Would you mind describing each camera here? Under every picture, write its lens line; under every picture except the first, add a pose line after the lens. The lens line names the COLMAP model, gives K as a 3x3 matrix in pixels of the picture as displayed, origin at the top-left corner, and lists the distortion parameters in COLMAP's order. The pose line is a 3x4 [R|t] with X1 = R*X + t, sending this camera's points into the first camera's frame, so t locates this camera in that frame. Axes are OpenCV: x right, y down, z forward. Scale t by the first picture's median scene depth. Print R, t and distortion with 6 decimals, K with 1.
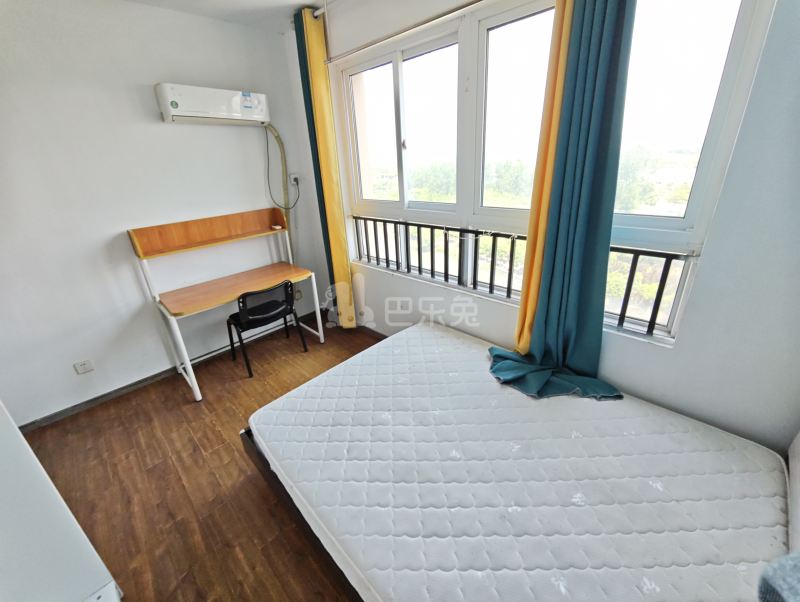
lens RADIAL K [[333.6, 0, 399.6], [0, 333.6, 303.9], [0, 0, 1]] dist [-0.009276, 0.000356]
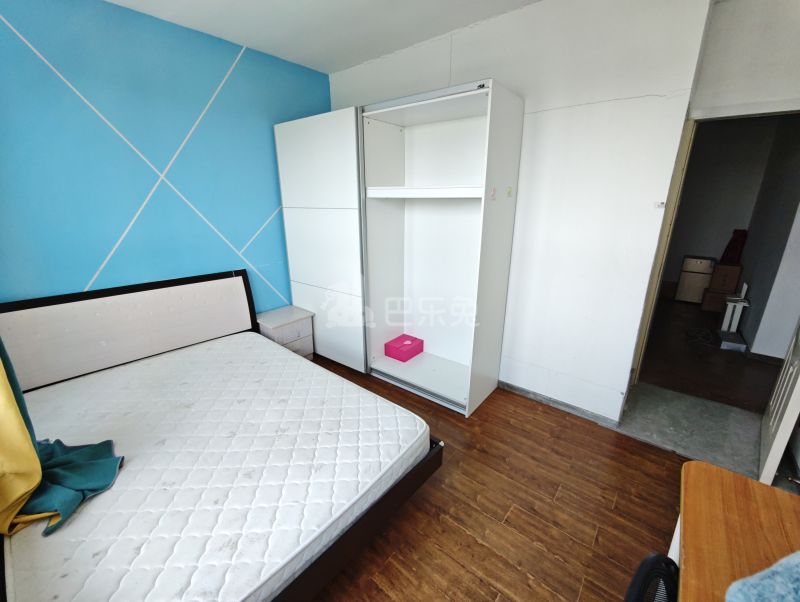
lens RADIAL K [[333.6, 0, 399.6], [0, 333.6, 303.9], [0, 0, 1]] dist [-0.009276, 0.000356]
pose [[-0.994170, 0.070037, -0.081983, -0.266522], [0.000791, 0.765048, 0.643973, -0.521852], [0.107823, 0.640153, -0.760643, 1.354404]]
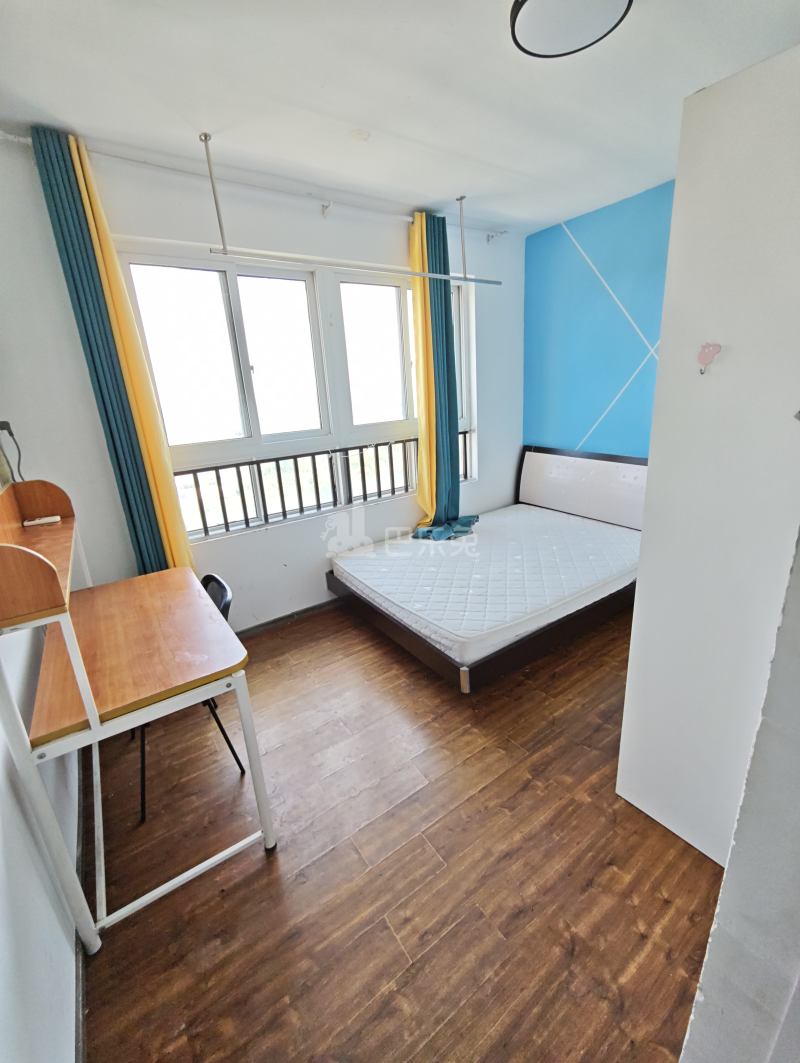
lens RADIAL K [[448.5, 0, 400.0], [0, 448.5, 531.5], [0, 0, 1]] dist [-0.001854, -0.000202]
pose [[0.178383, -0.265454, 0.947478, -1.379272], [0.426264, 0.888722, 0.168739, -0.180047], [-0.886836, 0.373775, 0.271686, 0.646480]]
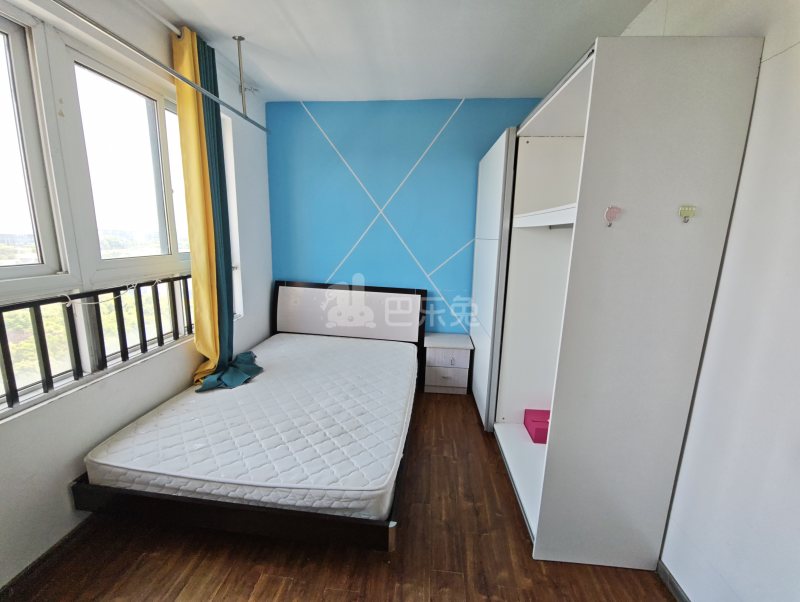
lens RADIAL K [[337.5, 0, 393.2], [0, 337.5, 298.5], [0, 0, 1]] dist [-0.001854, -0.000202]
pose [[-0.632804, -0.118811, 0.765142, -0.926032], [0.300639, 0.872934, 0.384190, -0.346261], [-0.713565, 0.473149, -0.516677, 1.065619]]
